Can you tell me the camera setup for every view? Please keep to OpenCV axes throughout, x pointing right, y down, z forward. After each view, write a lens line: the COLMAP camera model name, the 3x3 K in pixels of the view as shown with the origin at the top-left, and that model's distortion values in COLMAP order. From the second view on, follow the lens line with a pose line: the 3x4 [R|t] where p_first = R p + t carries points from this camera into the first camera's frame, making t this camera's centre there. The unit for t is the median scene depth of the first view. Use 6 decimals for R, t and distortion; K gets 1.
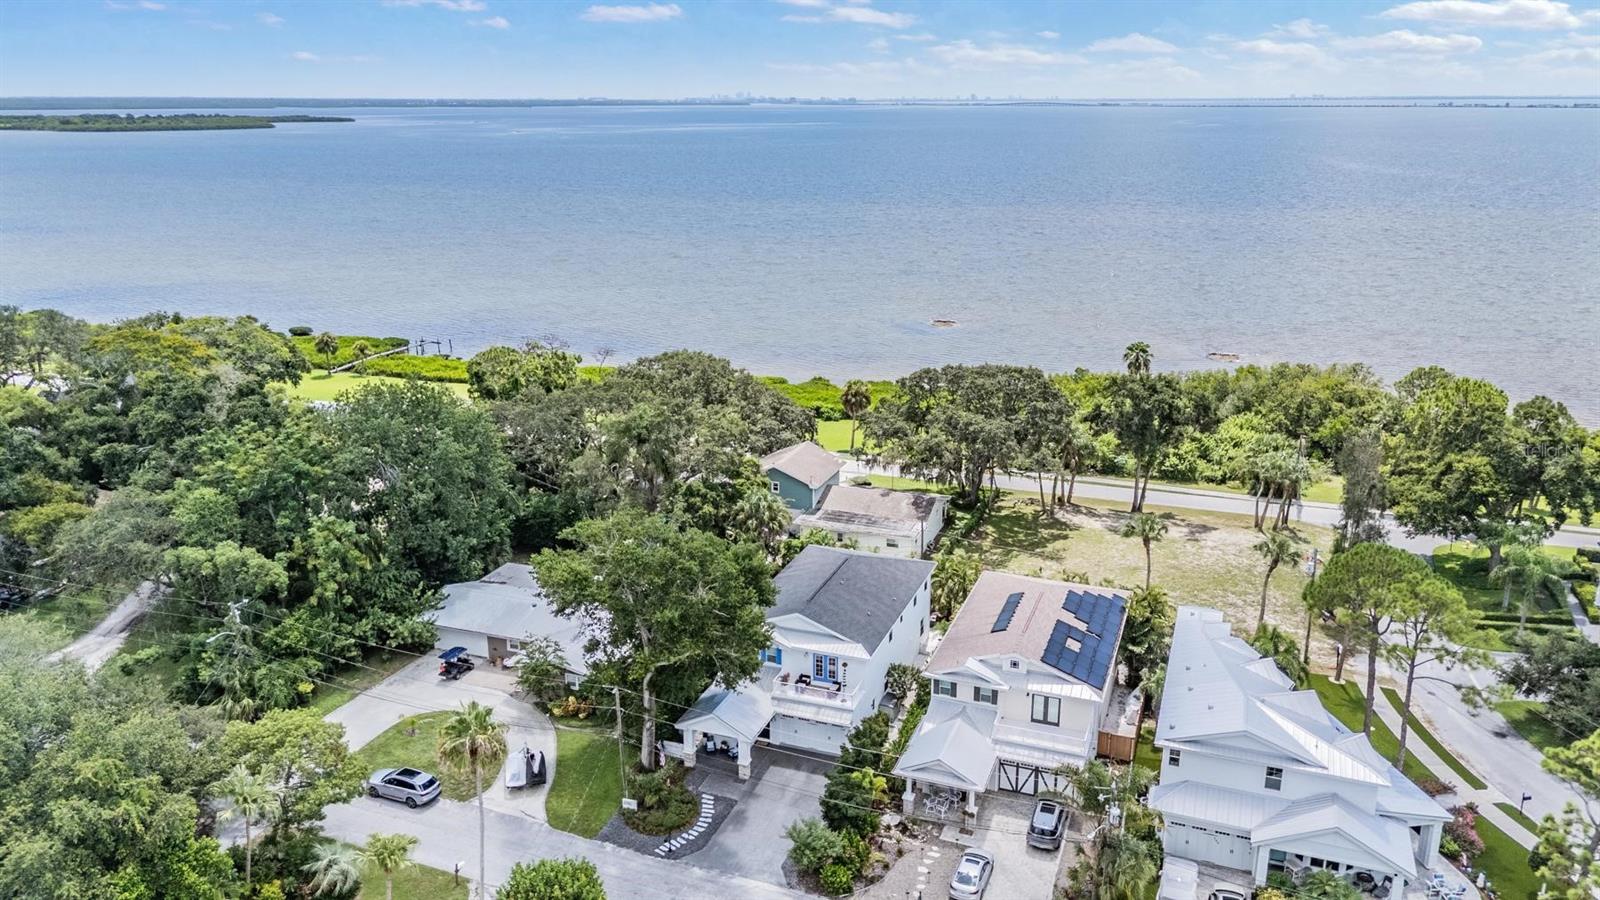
lens RADIAL K [[1181.0, 0, 800.0], [0, 1181.0, 450.0], [0, 0, 1]] dist [0.104643, -0.119890]
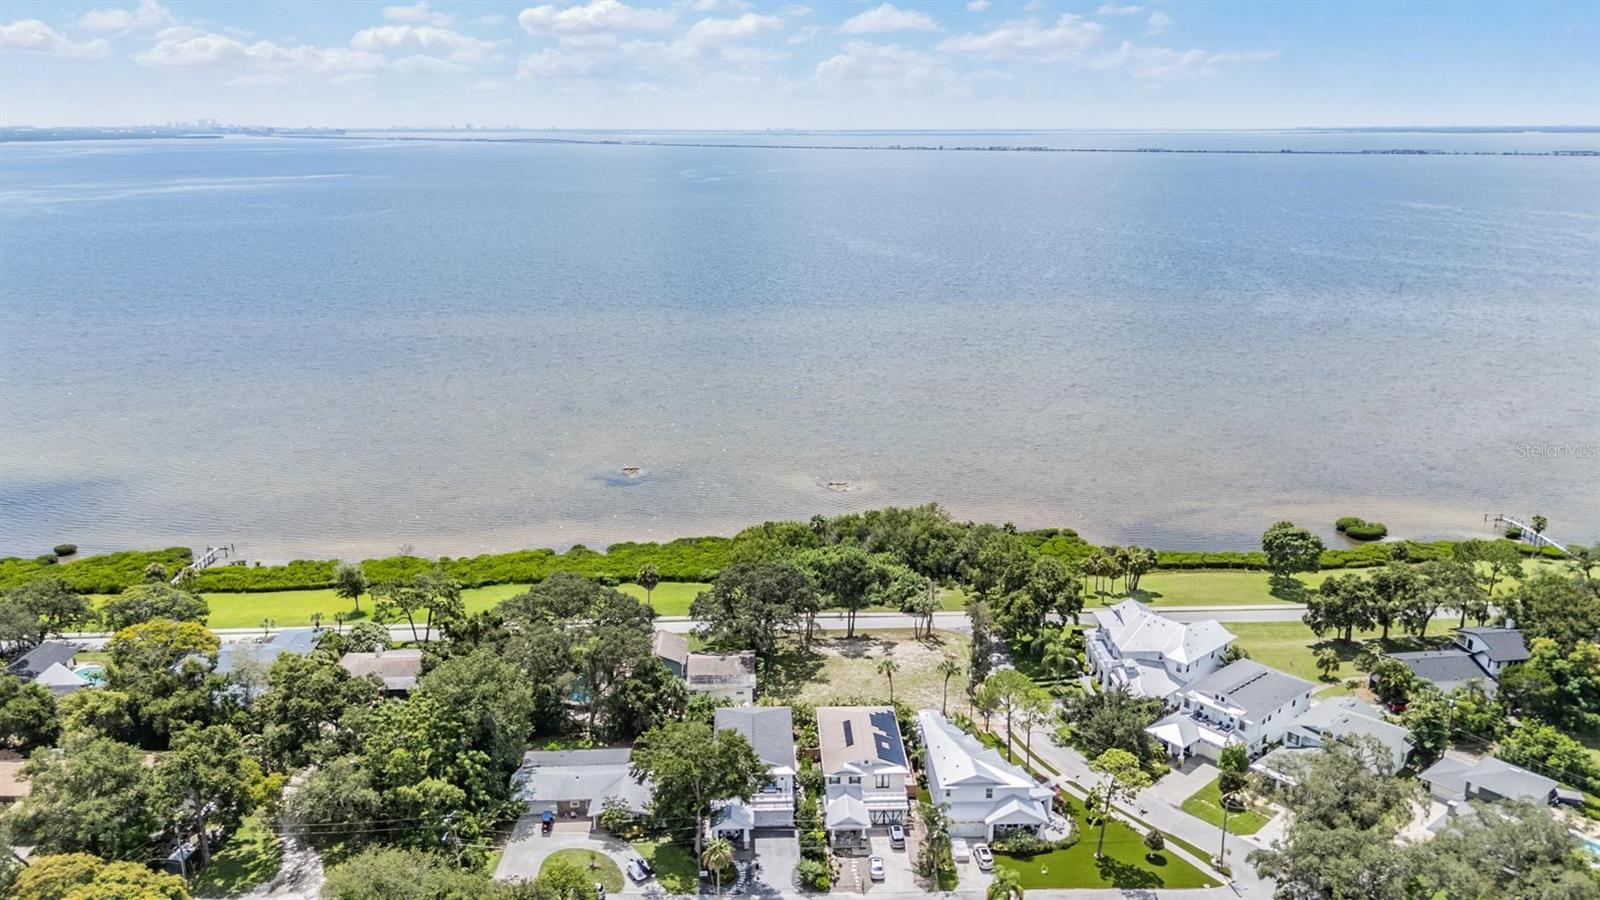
lens RADIAL K [[1181.0, 0, 800.0], [0, 1181.0, 450.0], [0, 0, 1]] dist [0.104643, -0.119890]
pose [[0.920359, -0.099785, 0.378130, -0.603601], [0.107748, 0.994178, 0.000099, -0.342969], [-0.375939, 0.040652, 0.925752, -0.820024]]
